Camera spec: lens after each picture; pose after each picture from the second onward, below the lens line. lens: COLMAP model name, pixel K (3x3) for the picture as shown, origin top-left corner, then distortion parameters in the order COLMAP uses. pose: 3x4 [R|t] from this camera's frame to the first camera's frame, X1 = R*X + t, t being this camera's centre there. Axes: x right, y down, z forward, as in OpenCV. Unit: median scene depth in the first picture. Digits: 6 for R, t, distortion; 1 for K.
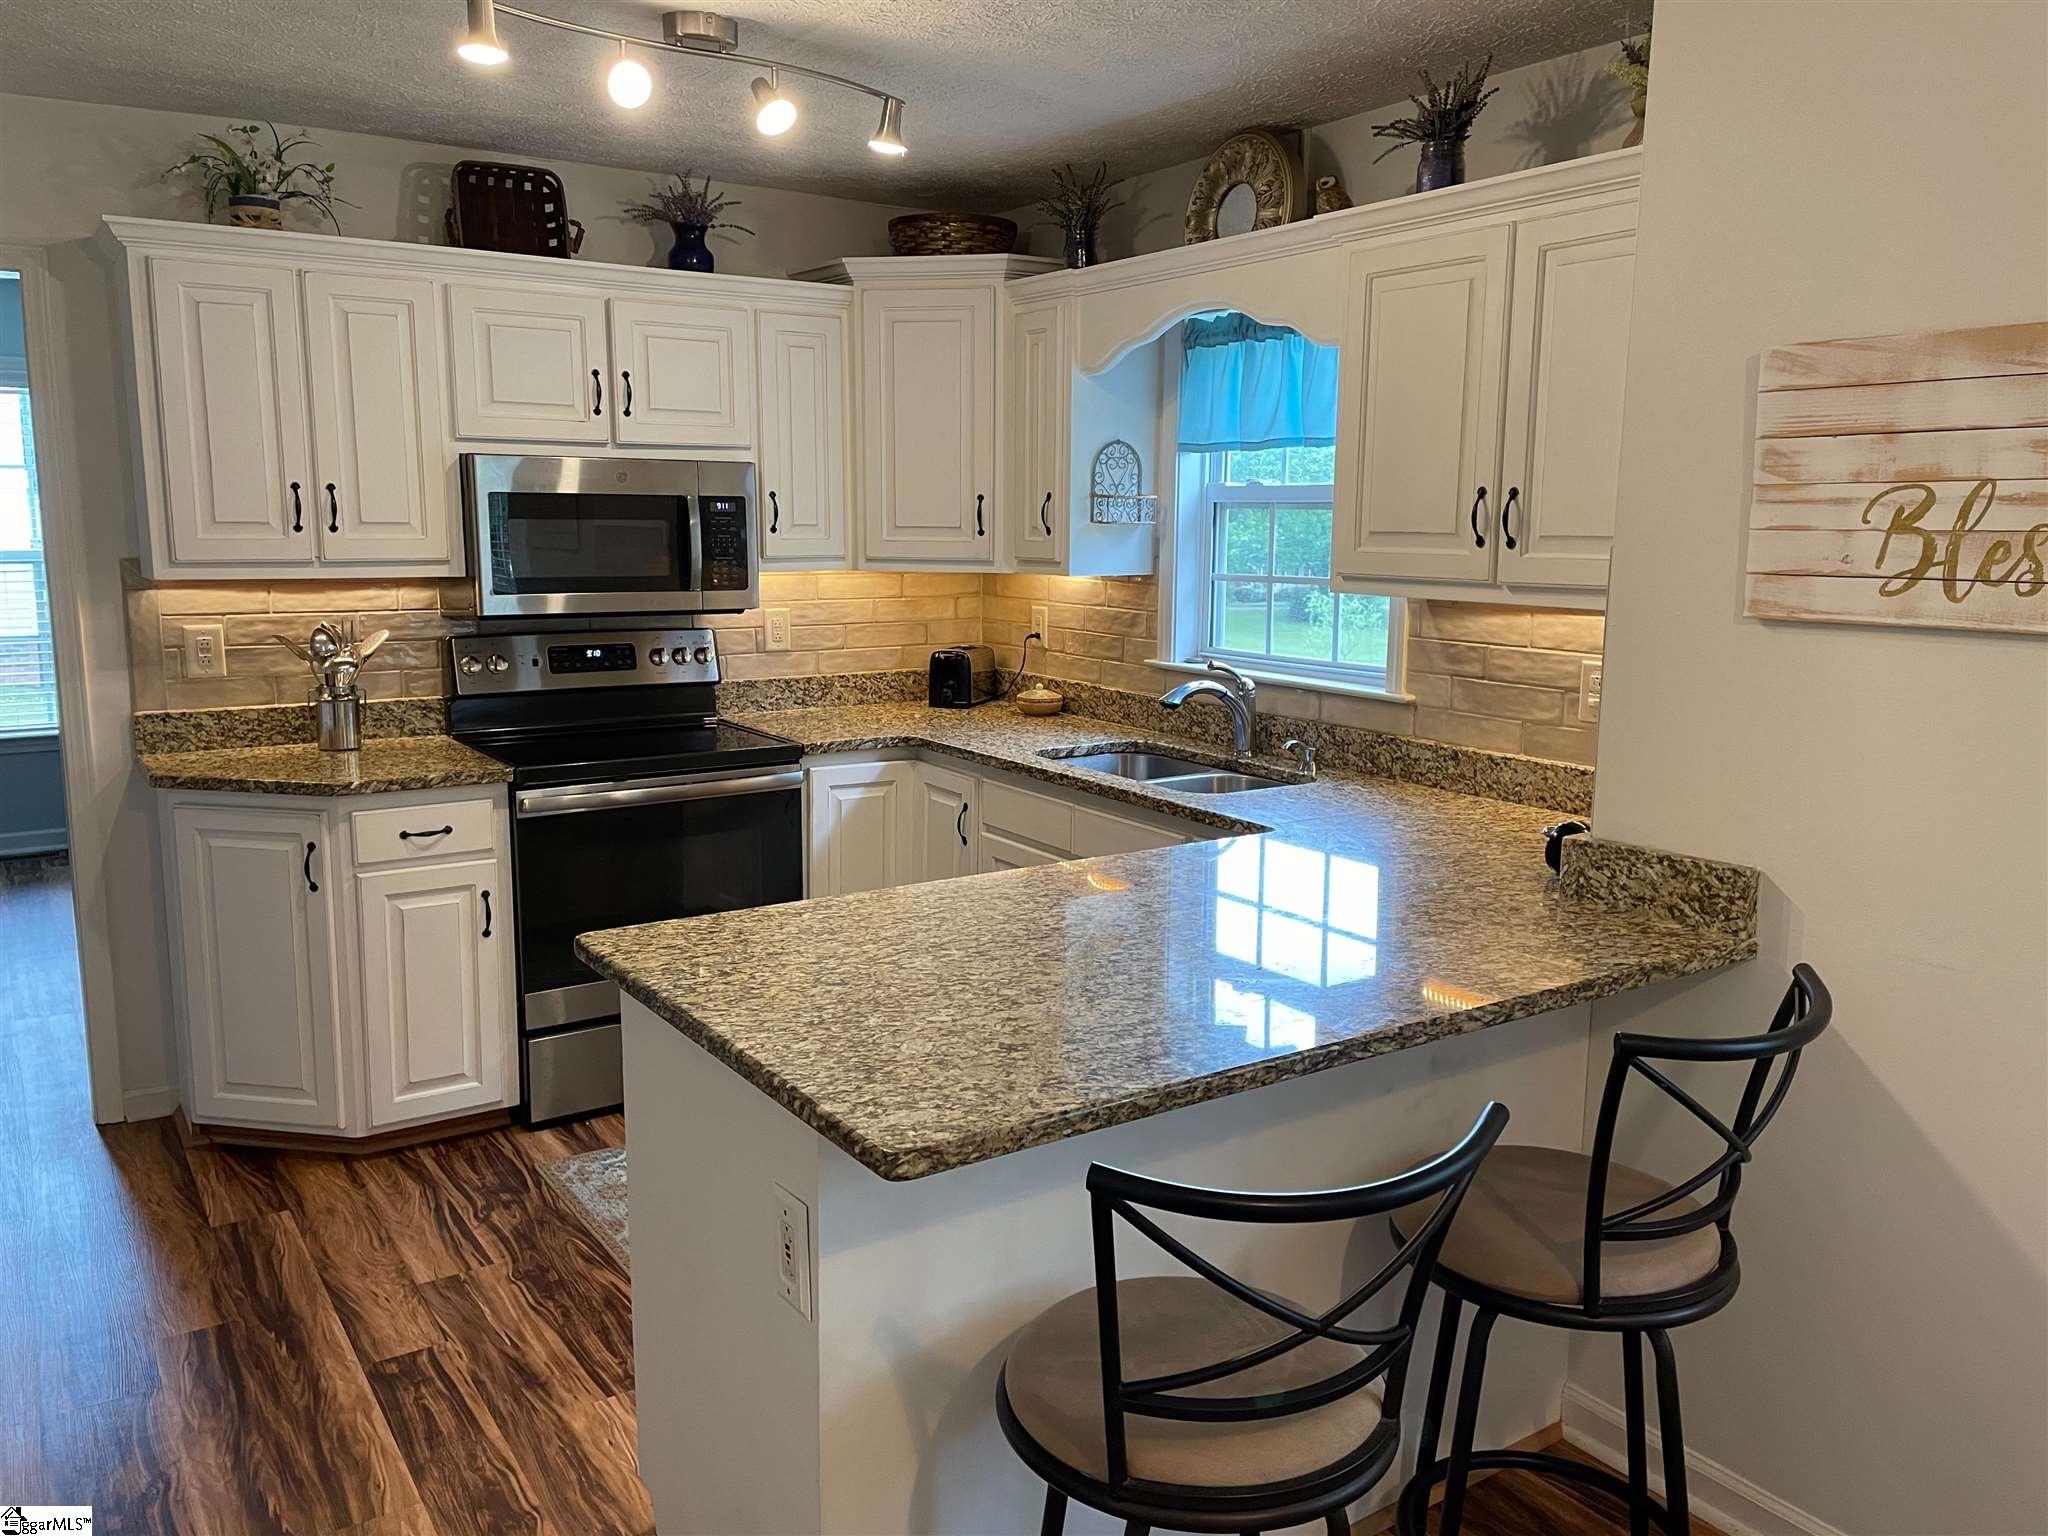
lens RADIAL K [[1536.1, 0, 1015.0], [0, 1536.1, 754.0], [0, 0, 1]] dist [0.096109, -0.120215]
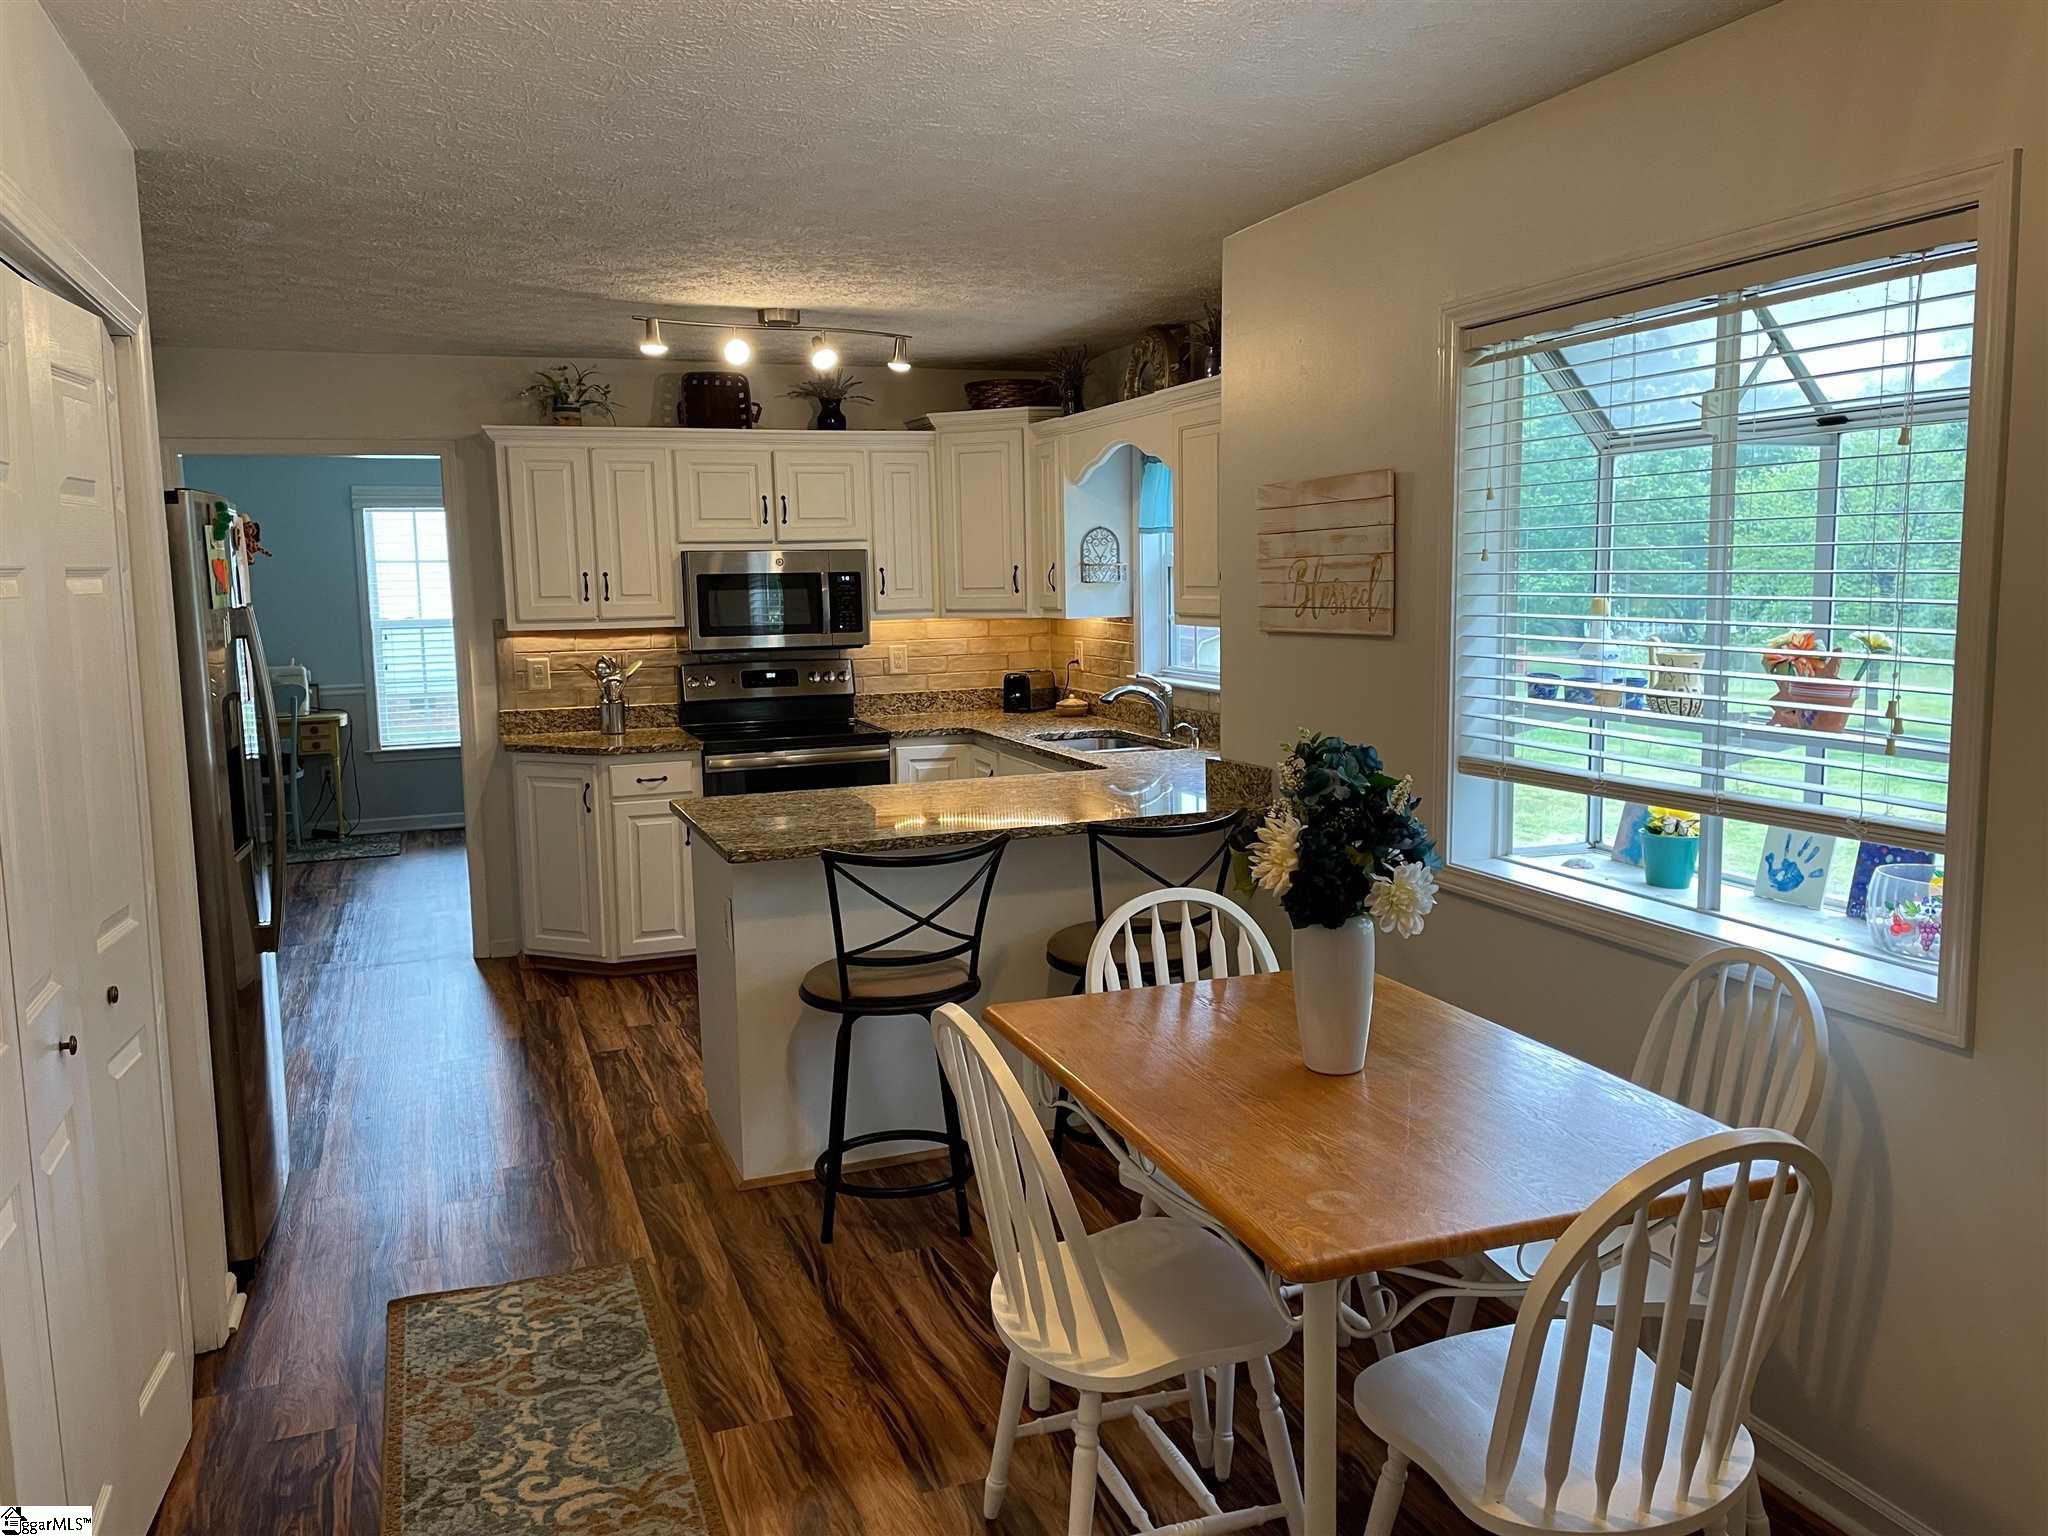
lens RADIAL K [[1536.1, 0, 1015.0], [0, 1536.1, 754.0], [0, 0, 1]] dist [0.096109, -0.120215]
pose [[0.973462, 0.000255, -0.228850, 0.362082], [-0.008505, 0.999349, -0.035062, 0.074600], [0.228692, 0.036078, 0.972830, -0.498729]]
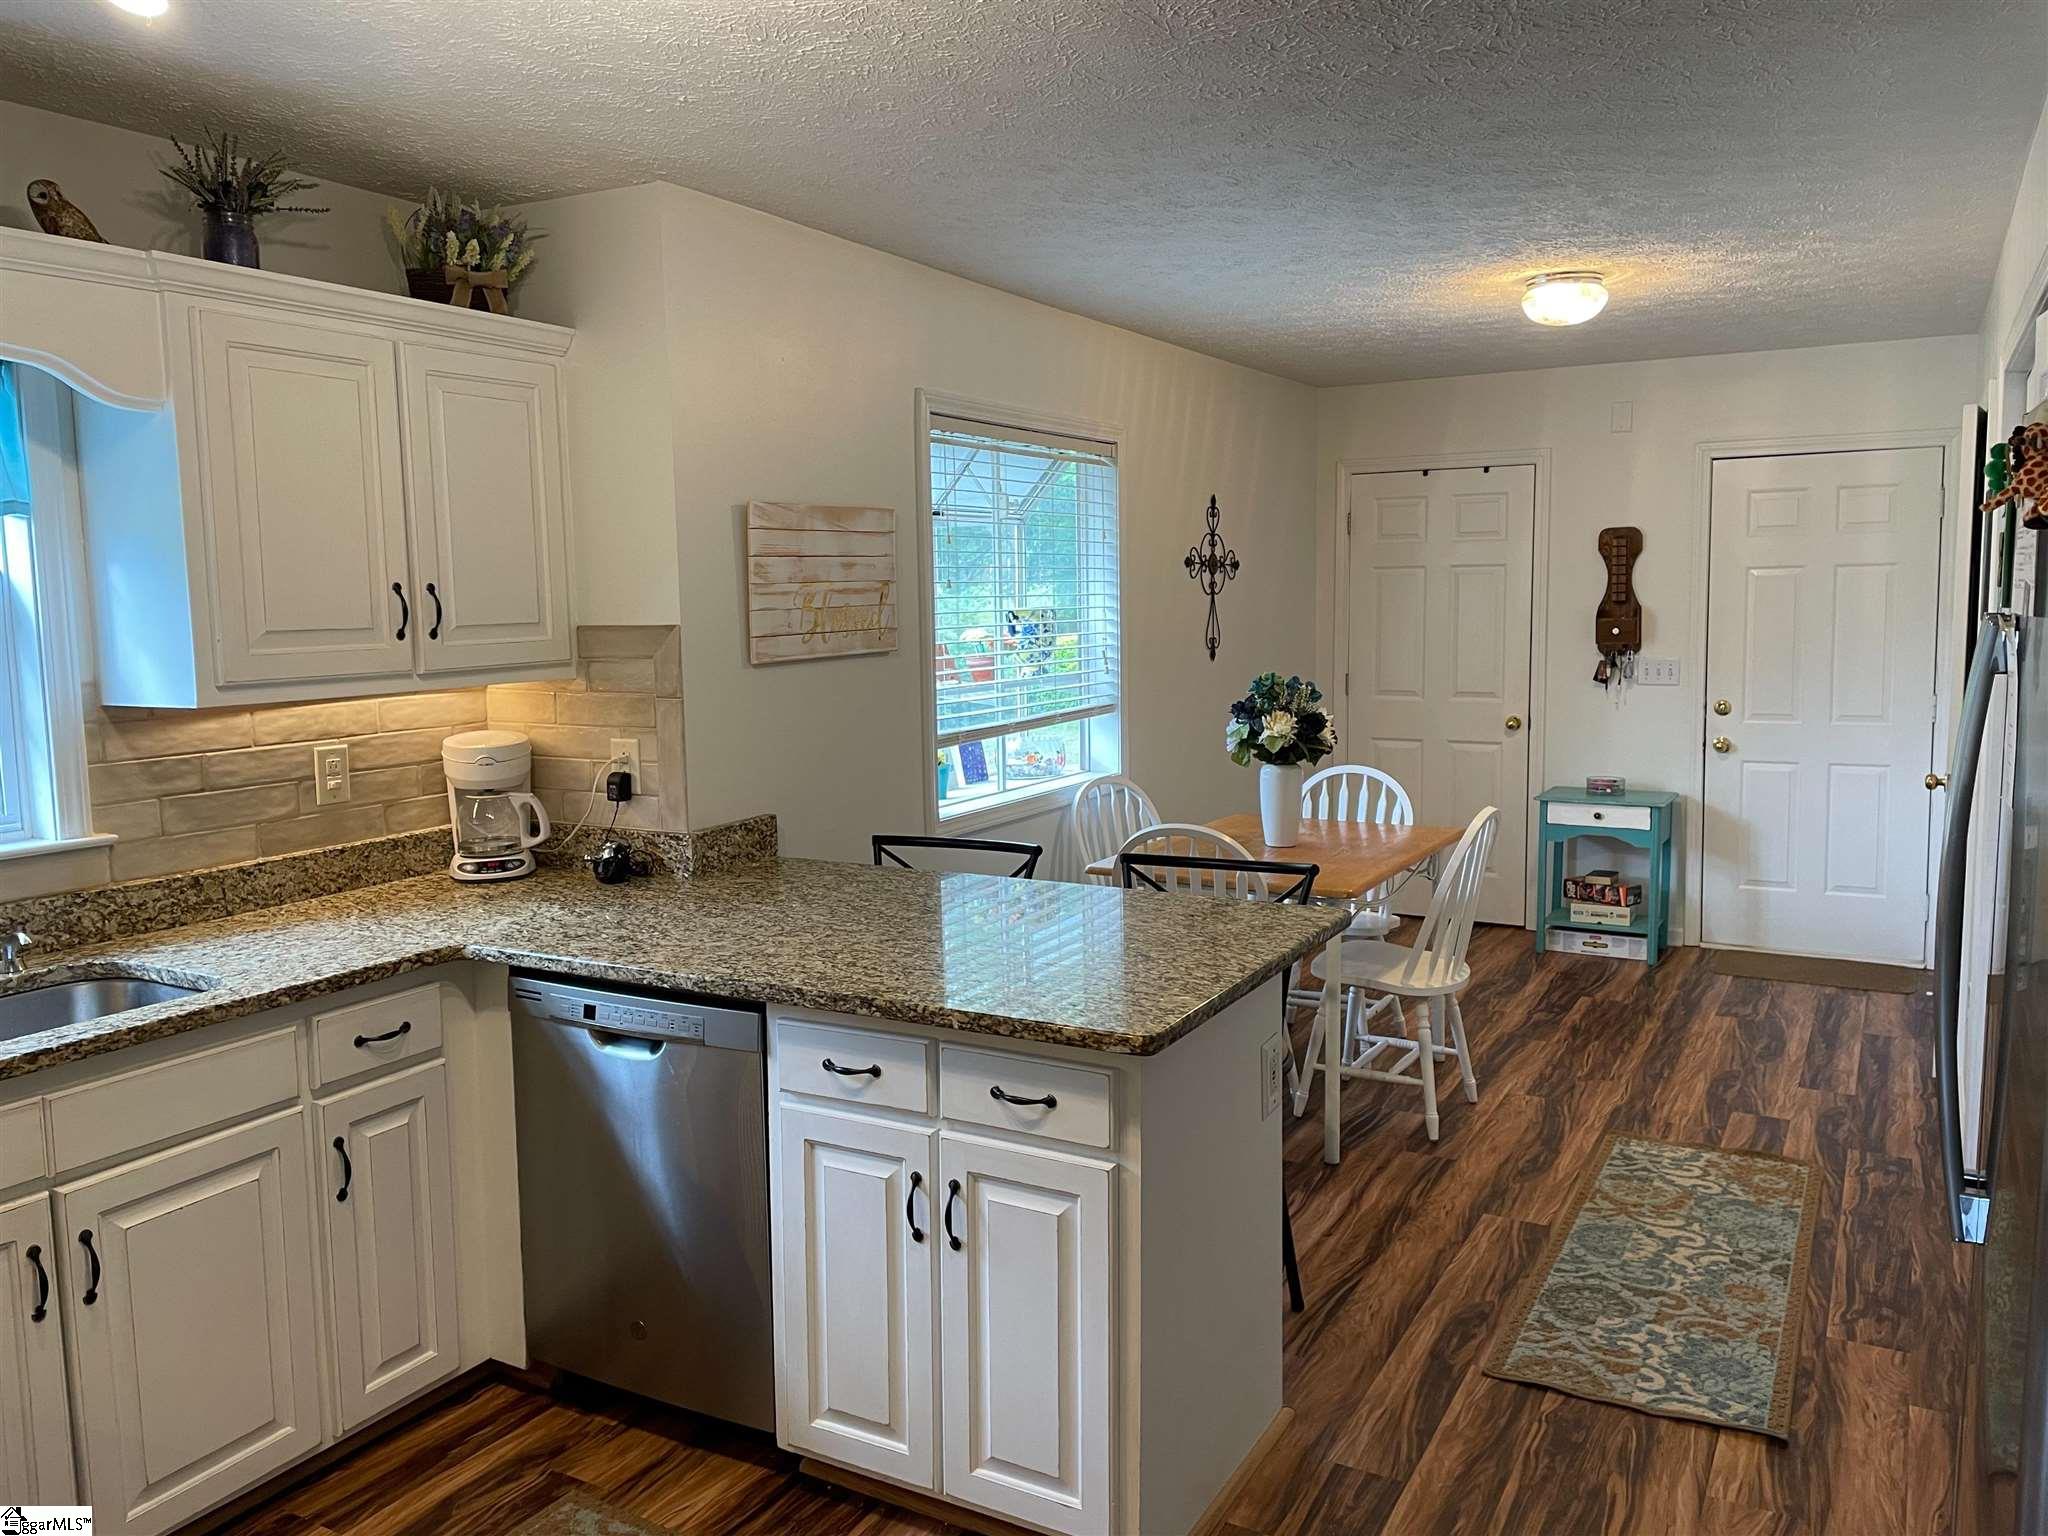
lens RADIAL K [[1531.2, 0, 1035.3], [0, 1531.2, 756.8], [0, 0, 1]] dist [0.095360, -0.118791]
pose [[-0.453861, -0.100833, 0.885349, -0.660094], [0.151229, 0.970447, 0.188050, -0.150852], [-0.878146, 0.219239, -0.425199, 0.867045]]
